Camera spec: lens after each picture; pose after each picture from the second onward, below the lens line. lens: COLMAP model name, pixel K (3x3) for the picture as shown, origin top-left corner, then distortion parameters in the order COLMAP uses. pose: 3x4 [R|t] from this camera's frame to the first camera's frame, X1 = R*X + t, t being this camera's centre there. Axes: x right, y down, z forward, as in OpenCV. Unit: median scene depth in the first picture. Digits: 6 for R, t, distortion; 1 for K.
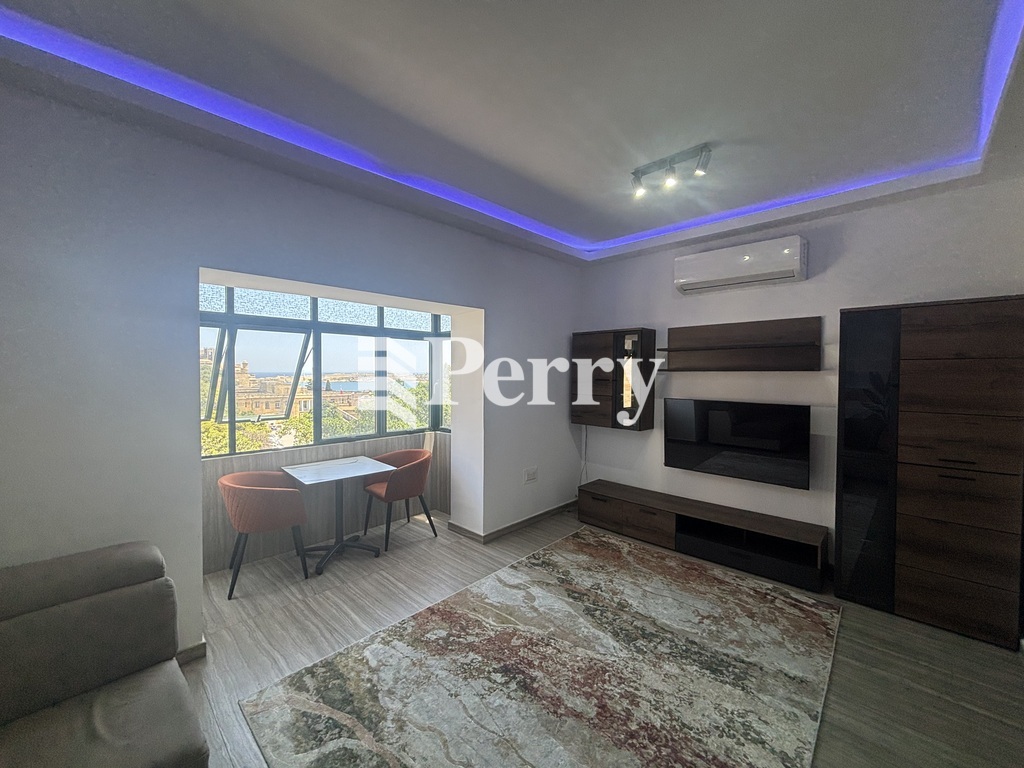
lens RADIAL K [[414.8, 0, 517.8], [0, 414.8, 380.6], [0, 0, 1]] dist [0.002295, 0.001014]
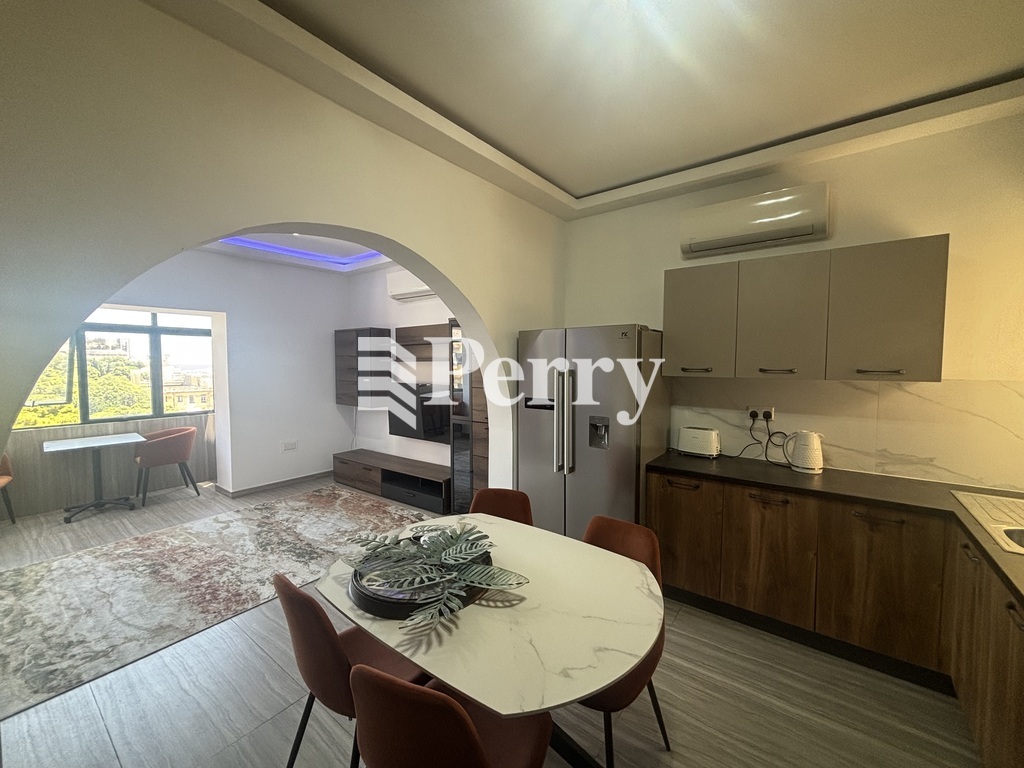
lens RADIAL K [[414.8, 0, 510.0], [0, 414.8, 380.5], [0, 0, 1]] dist [0.002295, 0.001014]
pose [[0.994342, -0.013280, 0.105396, 0.738534], [0.010602, 0.999608, 0.025928, 0.010699], [-0.105699, -0.024664, 0.994092, -0.401467]]
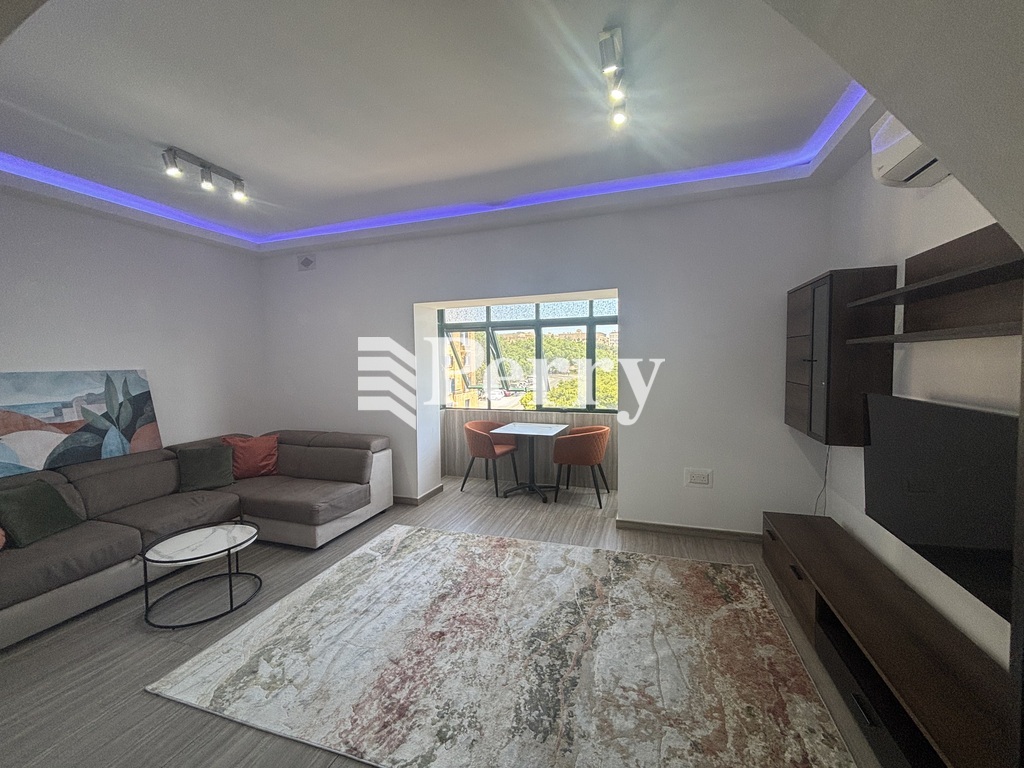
lens RADIAL K [[414.8, 0, 504.0], [0, 414.8, 373.5], [0, 0, 1]] dist [0.002295, 0.001014]
pose [[0.406737, 0.016661, -0.913393, 0.821718], [0.004982, 0.999778, 0.020455, 0.005588], [0.913532, -0.012870, 0.406564, 0.413866]]
